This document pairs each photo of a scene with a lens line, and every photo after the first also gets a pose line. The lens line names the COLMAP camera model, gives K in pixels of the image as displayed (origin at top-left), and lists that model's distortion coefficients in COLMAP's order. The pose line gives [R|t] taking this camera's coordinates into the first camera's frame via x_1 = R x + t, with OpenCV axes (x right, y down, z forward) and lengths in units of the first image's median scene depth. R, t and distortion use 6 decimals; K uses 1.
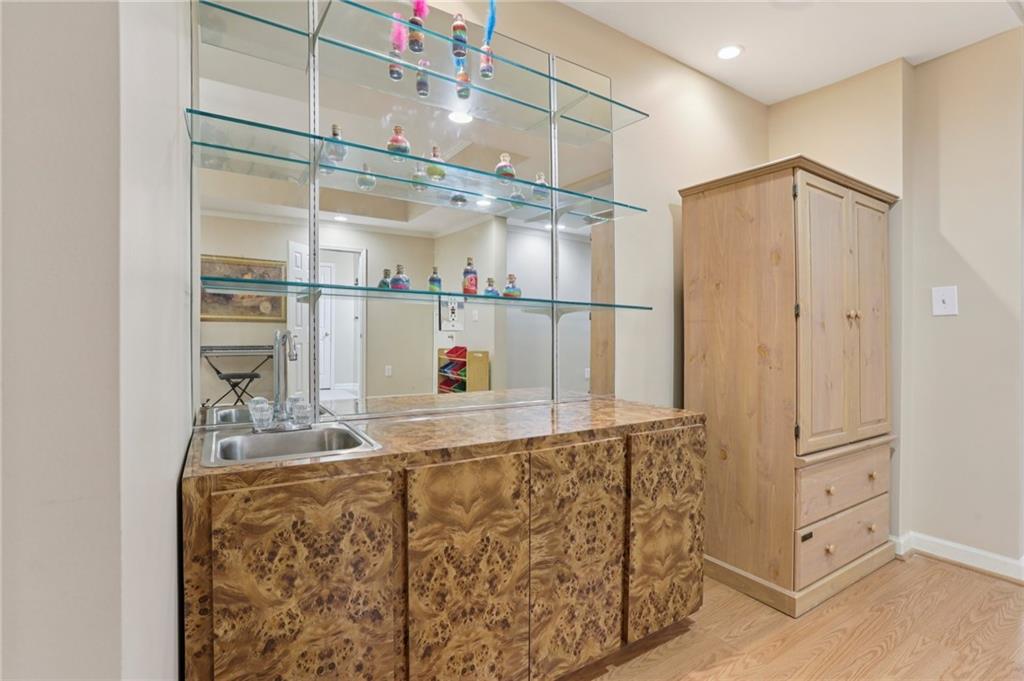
lens RADIAL K [[464.5, 0, 510.0], [0, 464.5, 337.7], [0, 0, 1]] dist [-0.004324, -0.000128]
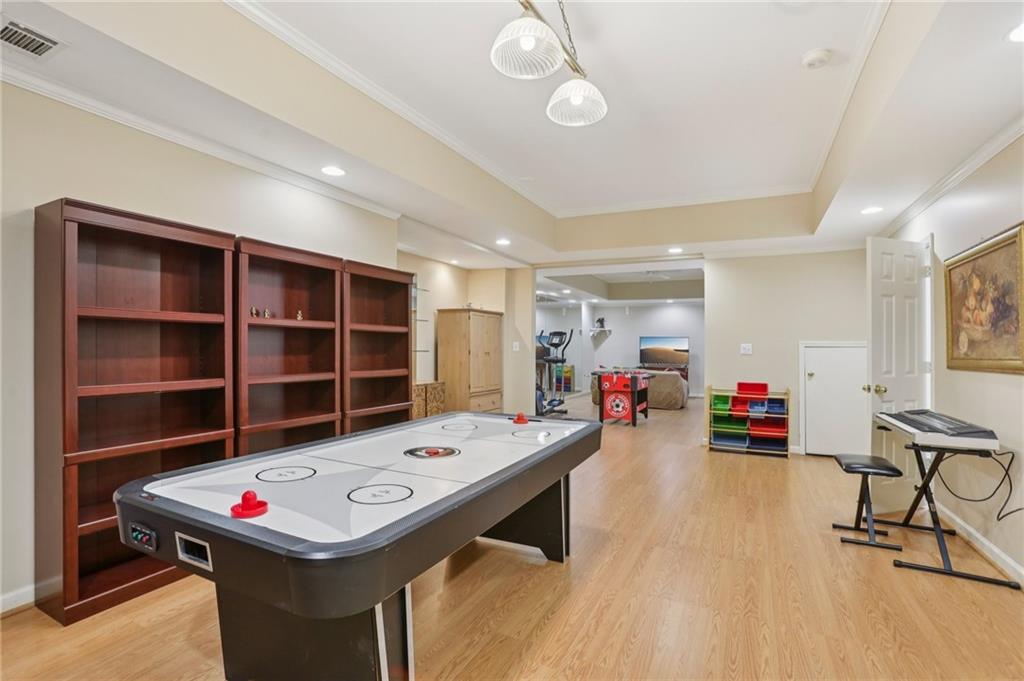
lens RADIAL K [[464.5, 0, 511.5], [0, 464.5, 345.2], [0, 0, 1]] dist [-0.004324, -0.000128]
pose [[0.860800, 0.002905, 0.508936, -0.877566], [0.000407, 0.999979, -0.006396, -0.085985], [-0.508944, 0.005713, 0.860781, -2.143258]]
